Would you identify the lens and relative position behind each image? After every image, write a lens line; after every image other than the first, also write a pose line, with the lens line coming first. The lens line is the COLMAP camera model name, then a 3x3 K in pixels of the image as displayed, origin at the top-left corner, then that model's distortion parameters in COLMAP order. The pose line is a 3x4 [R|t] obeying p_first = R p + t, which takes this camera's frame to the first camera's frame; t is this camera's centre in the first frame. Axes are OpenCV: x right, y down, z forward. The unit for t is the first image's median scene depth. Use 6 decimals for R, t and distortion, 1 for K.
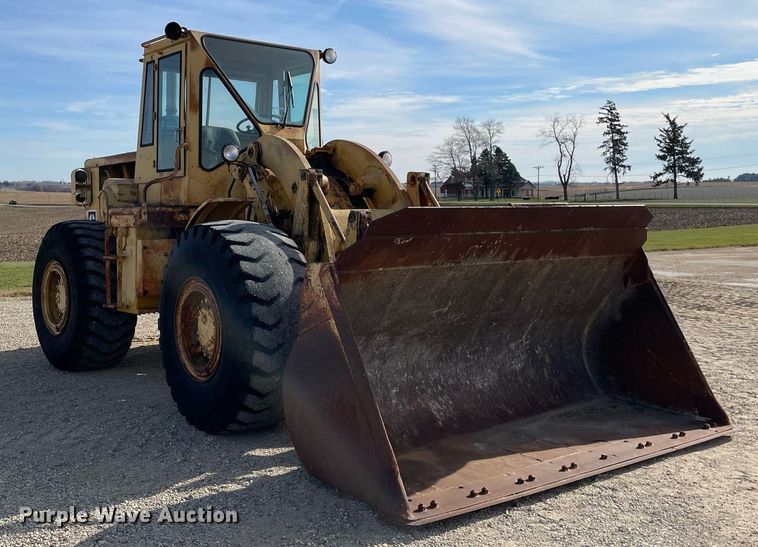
lens RADIAL K [[817.5, 0, 344.4], [0, 817.5, 250.4], [0, 0, 1]] dist [0.151629, -0.319190]
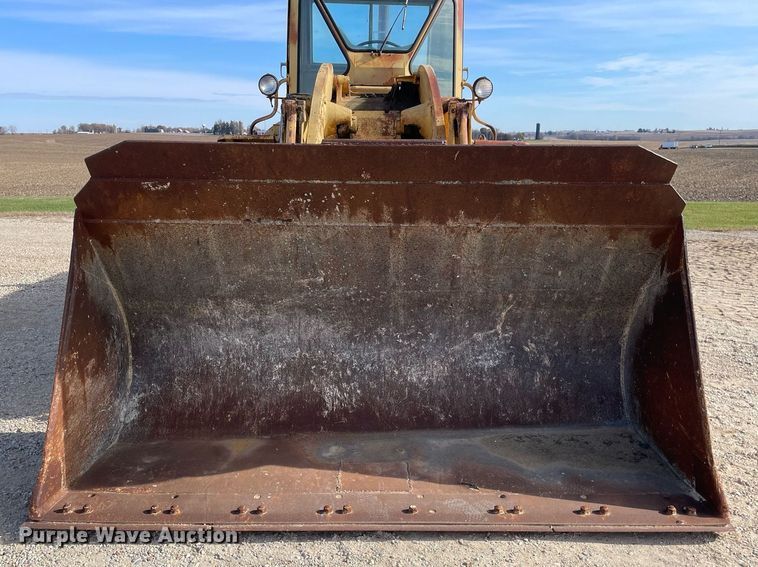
lens RADIAL K [[692.3, 0, 374.7], [0, 692.3, 333.3], [0, 0, 1]] dist [0.118502, -0.194841]
pose [[0.812814, 0.157412, -0.560851, 0.486213], [-0.043942, 0.976623, 0.210421, -0.018660], [0.580863, -0.146388, 0.800730, 0.426239]]
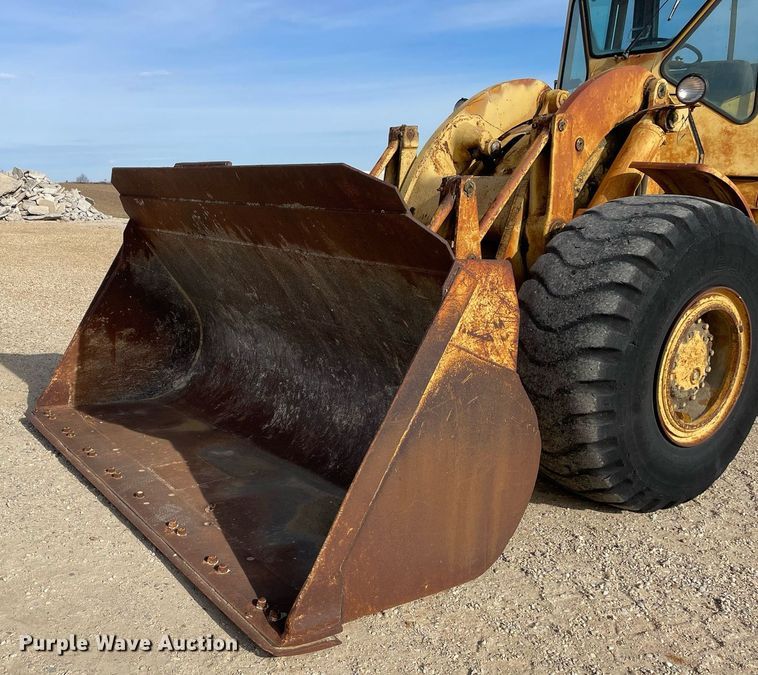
lens RADIAL K [[754.4, 0, 252.5], [0, 754.4, 356.1], [0, 0, 1]] dist [0.097146, -0.126718]
pose [[-0.085777, 0.225797, -0.970391, 0.787951], [-0.068401, 0.970348, 0.231834, -0.042072], [0.993964, 0.086262, -0.067789, 0.928743]]
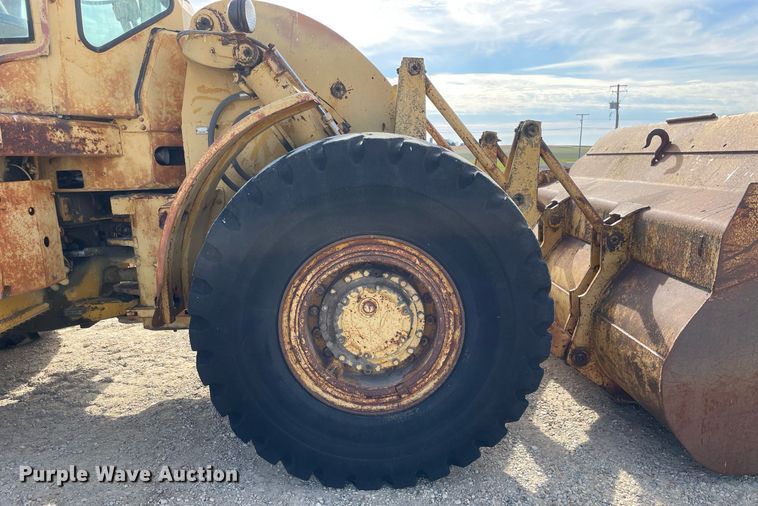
lens RADIAL K [[593.4, 0, 380.2], [0, 593.4, 286.1], [0, 0, 1]] dist [0.007512, 0.001727]
pose [[0.586841, -0.172651, 0.791081, -0.476285], [0.053085, 0.983104, 0.175179, -0.002911], [-0.807960, -0.060808, 0.586091, 0.733213]]
